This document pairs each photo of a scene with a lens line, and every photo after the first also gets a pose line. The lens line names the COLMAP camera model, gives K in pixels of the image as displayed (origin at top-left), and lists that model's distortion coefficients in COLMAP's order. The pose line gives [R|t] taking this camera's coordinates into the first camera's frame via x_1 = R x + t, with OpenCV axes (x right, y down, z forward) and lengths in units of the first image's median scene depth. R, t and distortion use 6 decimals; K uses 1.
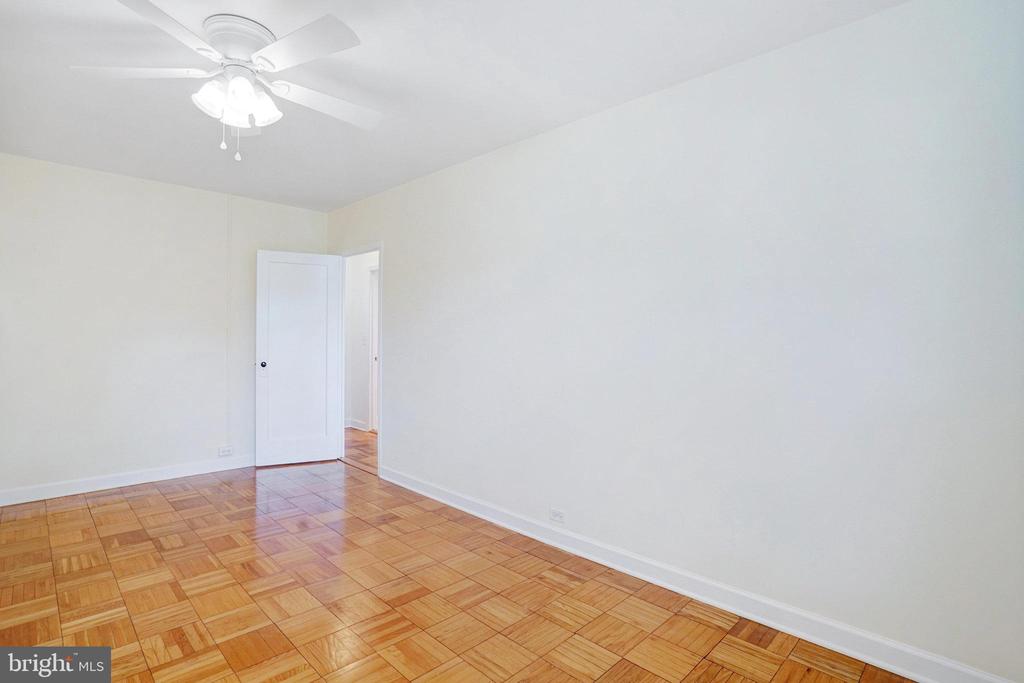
lens RADIAL K [[493.3, 0, 510.5], [0, 493.3, 342.6], [0, 0, 1]] dist [-0.001338, 0.001082]
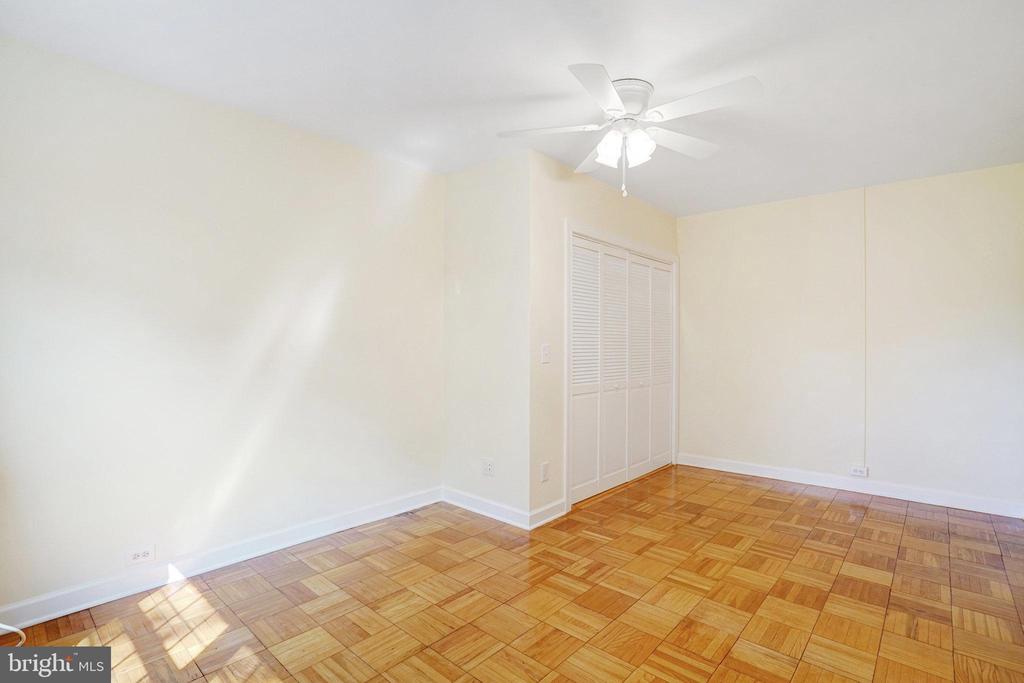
lens RADIAL K [[493.3, 0, 510.4], [0, 493.3, 345.1], [0, 0, 1]] dist [-0.001338, 0.001082]
pose [[0.087497, -0.012005, -0.996092, 0.463188], [-0.003310, 0.999918, -0.012342, -0.004857], [0.996159, 0.004377, 0.087451, 0.432641]]
